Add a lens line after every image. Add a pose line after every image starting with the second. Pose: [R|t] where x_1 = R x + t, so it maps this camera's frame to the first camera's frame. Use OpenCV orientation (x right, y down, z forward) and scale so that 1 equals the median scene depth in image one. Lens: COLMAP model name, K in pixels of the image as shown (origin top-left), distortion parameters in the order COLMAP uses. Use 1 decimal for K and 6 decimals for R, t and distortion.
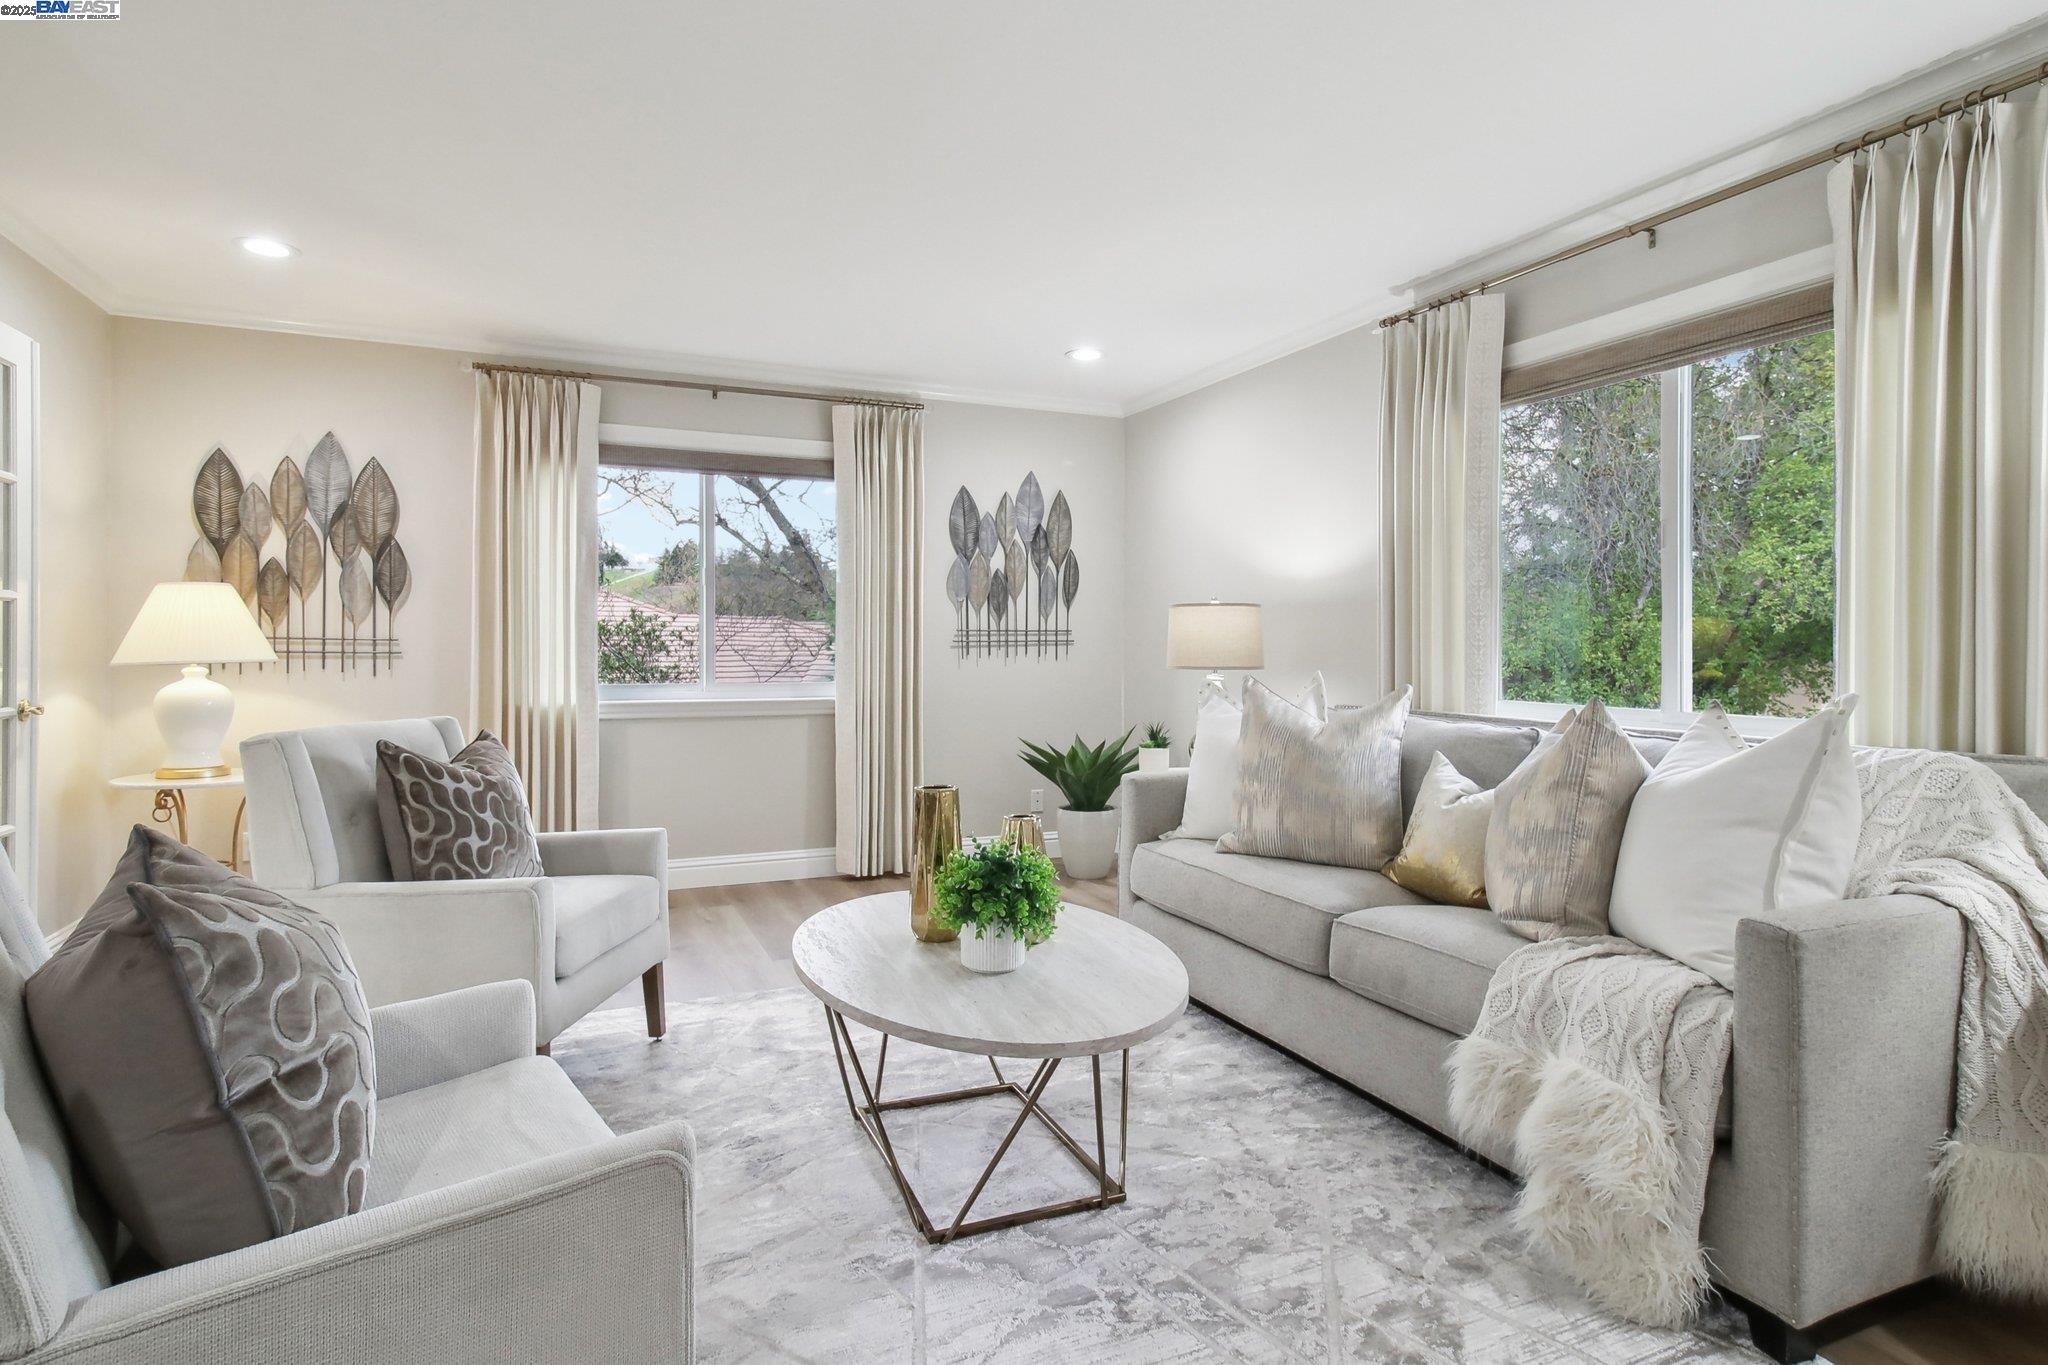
lens RADIAL K [[1072.3, 0, 1027.9], [0, 1072.3, 642.3], [0, 0, 1]] dist [-0.000571, -0.003186]
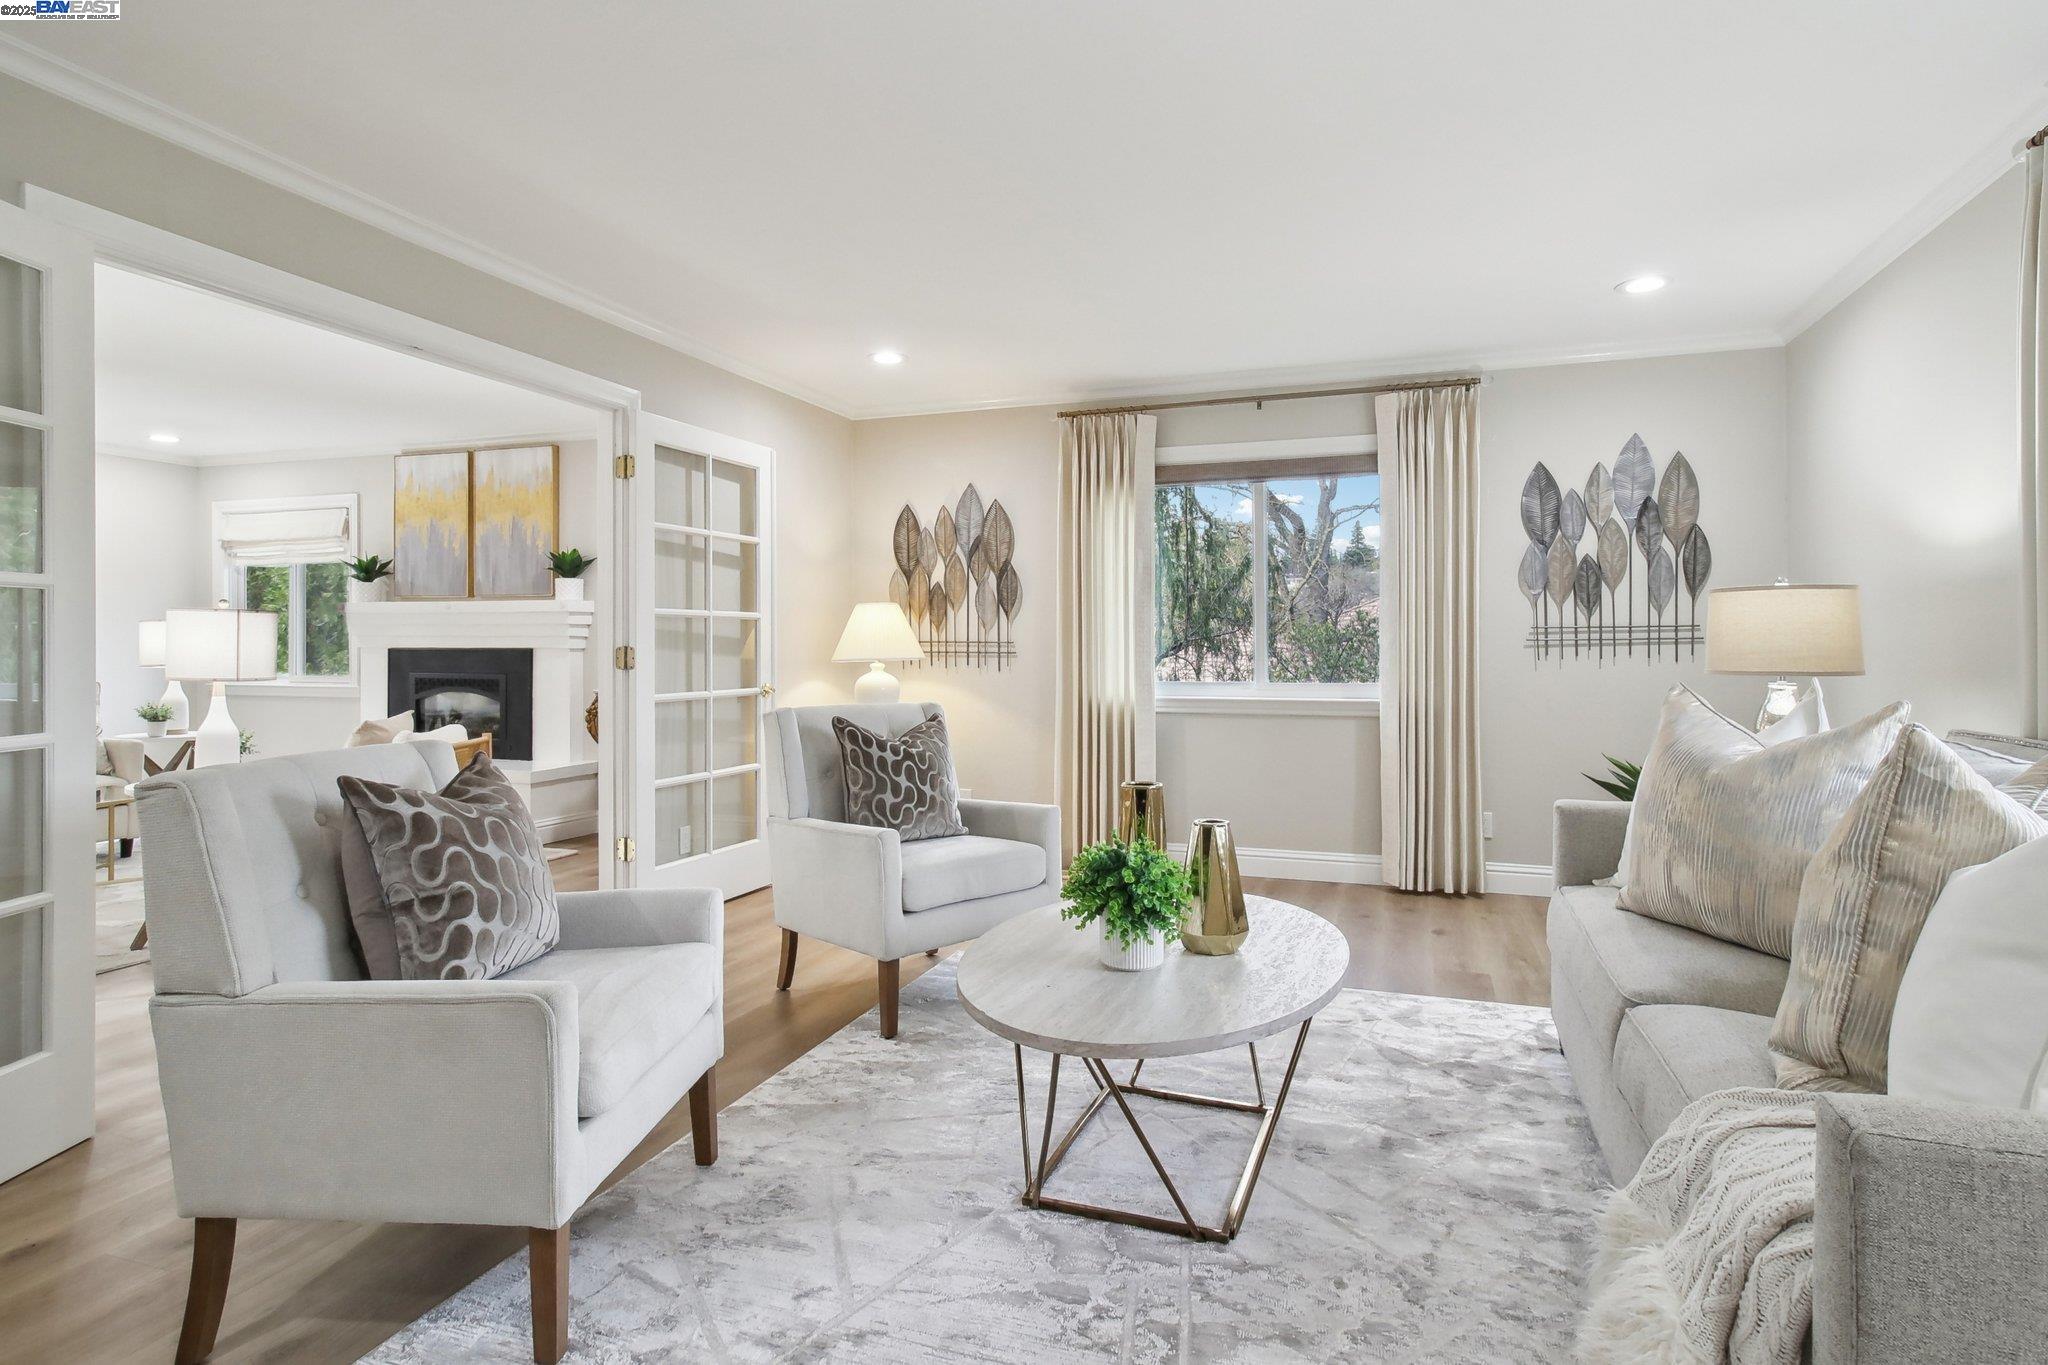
lens RADIAL K [[1072.3, 0, 1045.6], [0, 1072.3, 648.4], [0, 0, 1]] dist [-0.000571, -0.003186]
pose [[0.730979, -0.003149, -0.682392, 0.302723], [0.006297, 0.999978, 0.002131, 0.001994], [0.682371, -0.005855, 0.730983, 0.108865]]
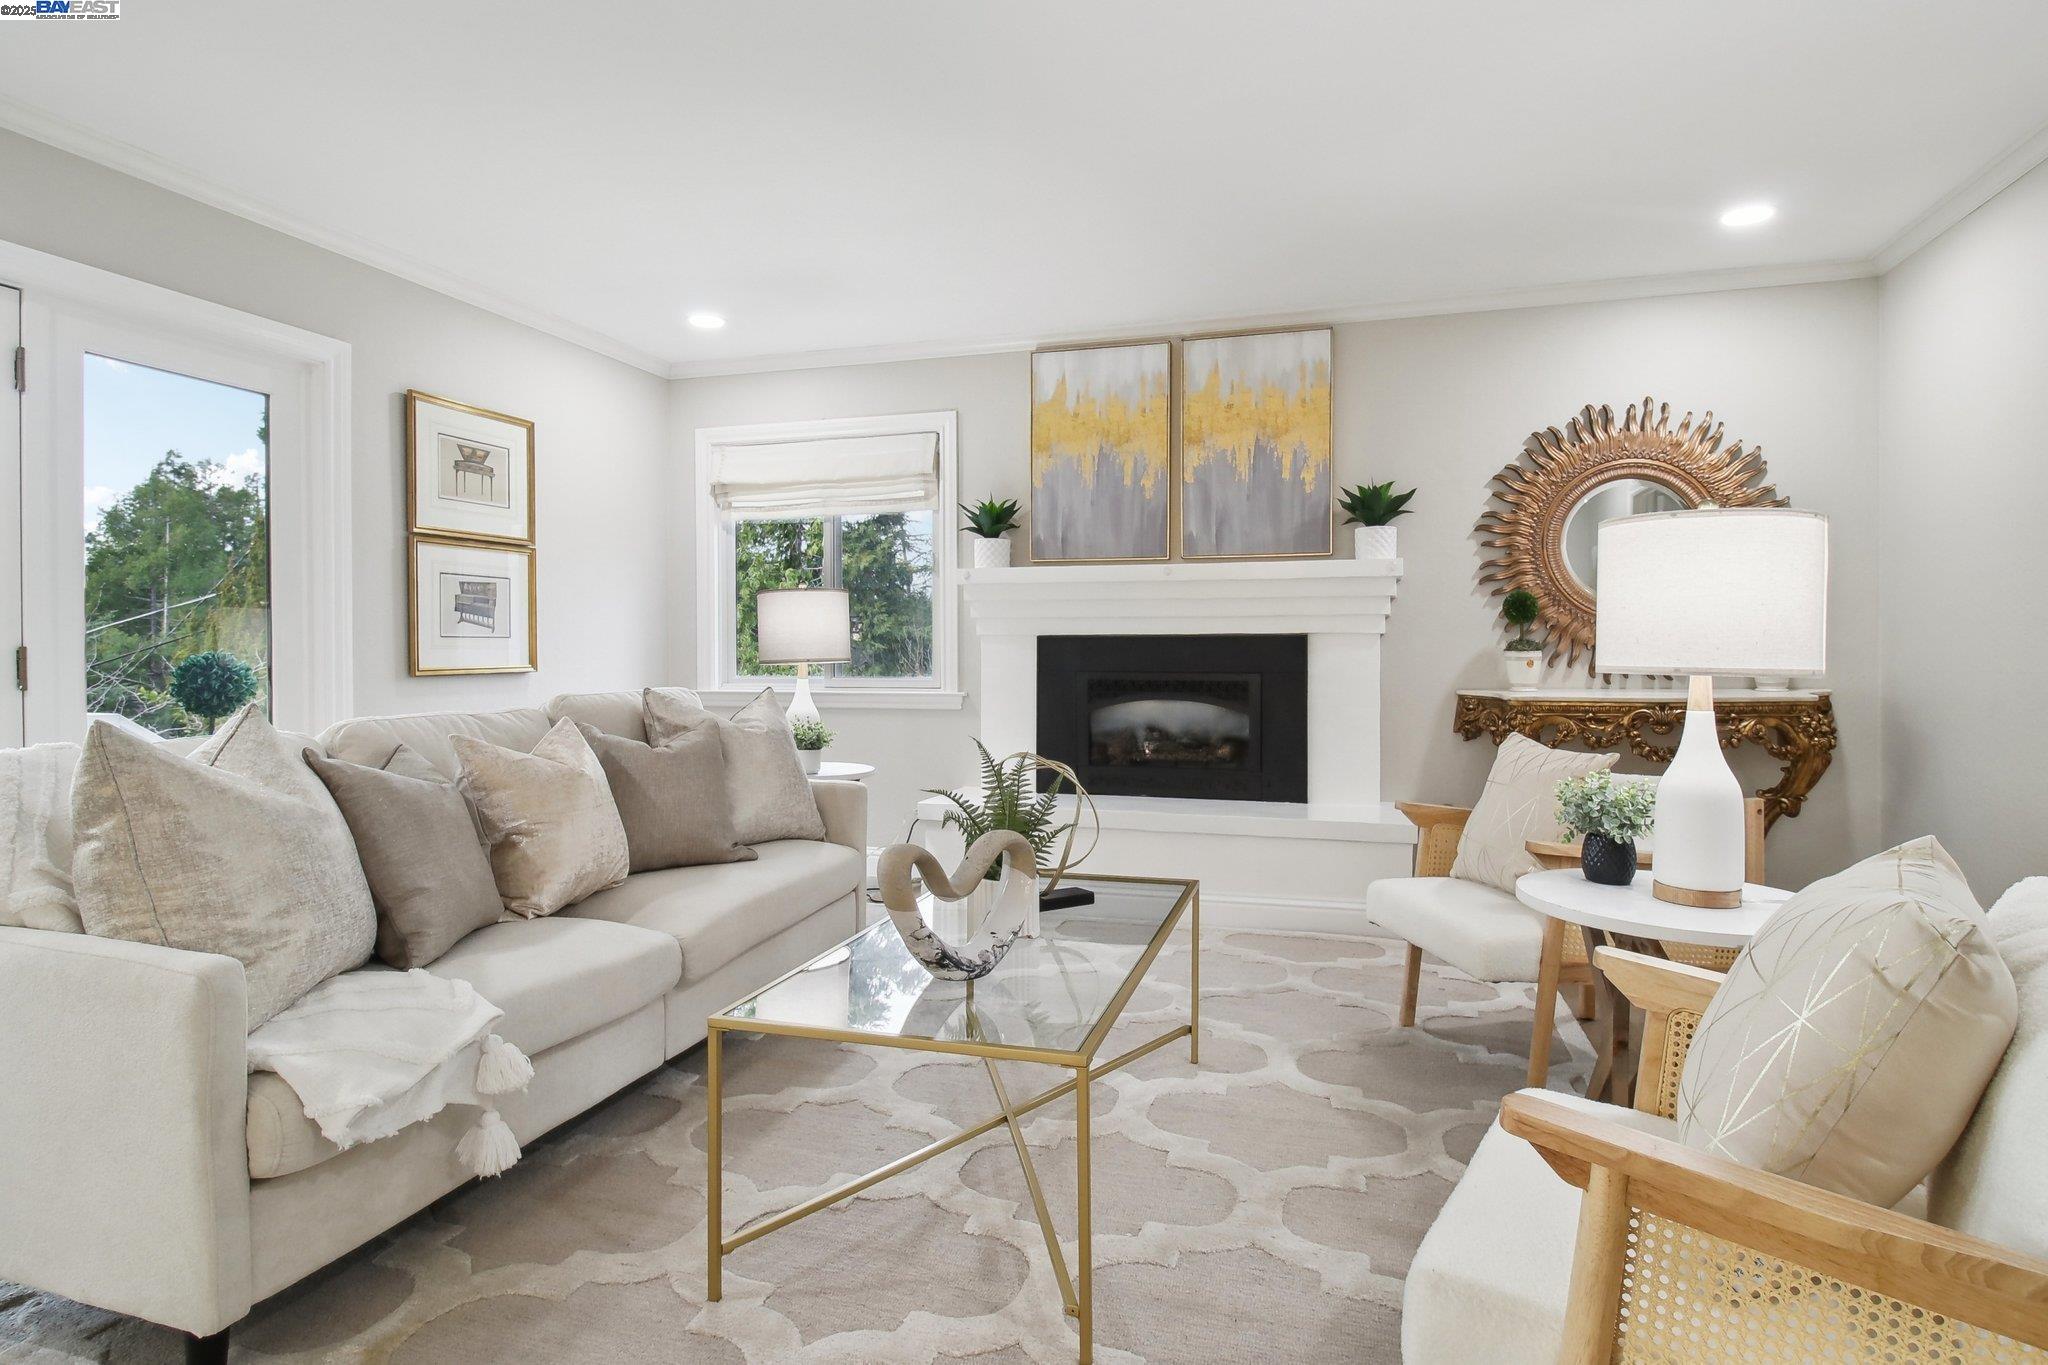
lens RADIAL K [[1072.3, 0, 1027.4], [0, 1072.3, 661.2], [0, 0, 1]] dist [-0.000571, -0.003186]
pose [[0.753693, -0.001189, -0.657225, -0.770780], [0.009211, 0.999919, 0.008754, 0.015337], [0.657162, -0.012651, 0.753643, -0.205051]]
